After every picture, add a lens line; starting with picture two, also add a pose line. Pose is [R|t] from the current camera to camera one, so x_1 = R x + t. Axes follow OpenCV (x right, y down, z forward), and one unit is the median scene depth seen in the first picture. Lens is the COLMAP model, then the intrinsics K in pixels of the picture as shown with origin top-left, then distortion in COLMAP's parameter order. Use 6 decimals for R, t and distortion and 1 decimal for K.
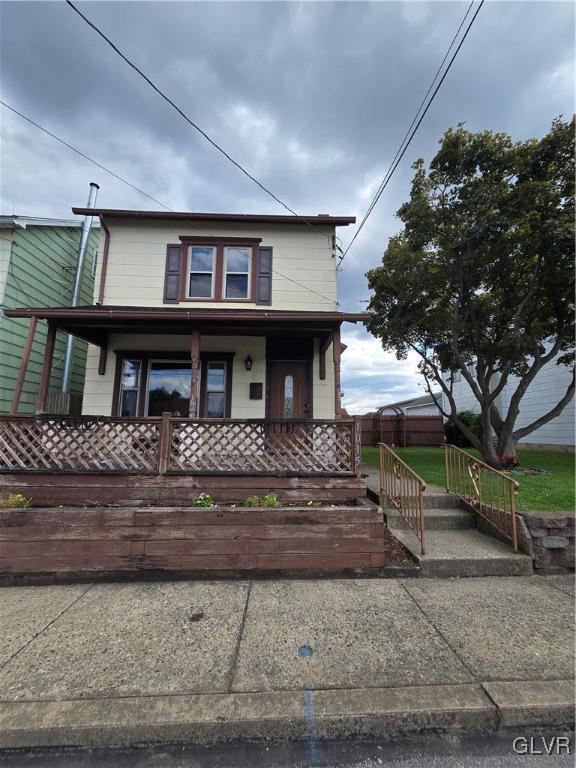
lens RADIAL K [[315.6, 0, 287.6], [0, 315.6, 383.8], [0, 0, 1]] dist [0.000868, 0.000182]
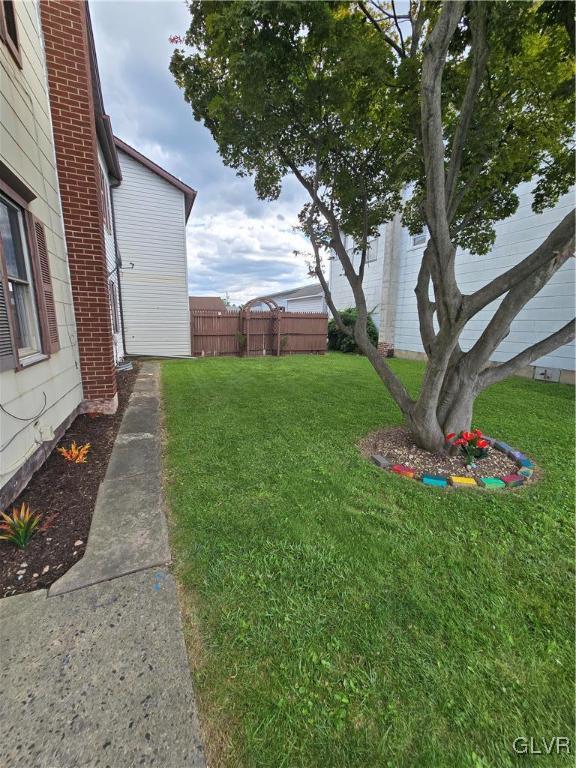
lens RADIAL K [[315.6, 0, 287.6], [0, 315.6, 383.8], [0, 0, 1]] dist [0.000868, 0.000182]
pose [[0.940332, -0.058637, 0.335168, 0.345089], [-0.060019, 0.941009, 0.333015, 0.033471], [-0.334923, -0.333261, 0.881342, 0.783526]]
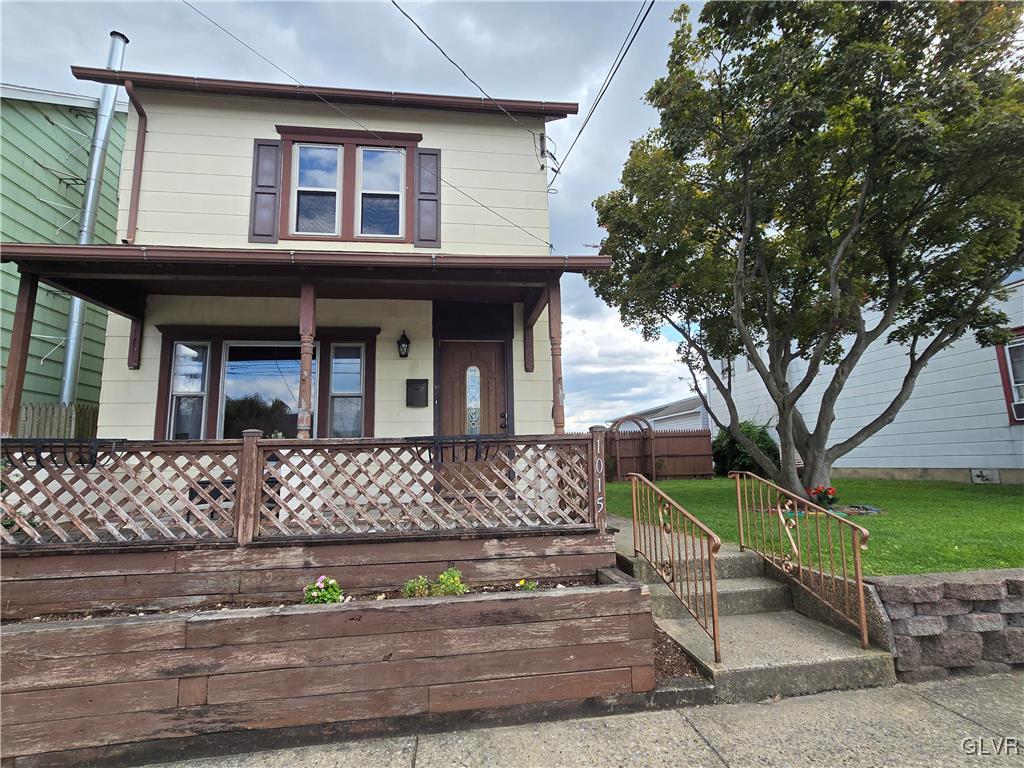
lens RADIAL K [[497.5, 0, 514.3], [0, 497.5, 386.1], [0, 0, 1]] dist [0.000494, 0.000543]
pose [[0.995061, -0.018429, 0.097537, -0.010996], [0.018703, 0.999823, -0.001894, 0.016153], [-0.097485, 0.003709, 0.995230, 0.067825]]
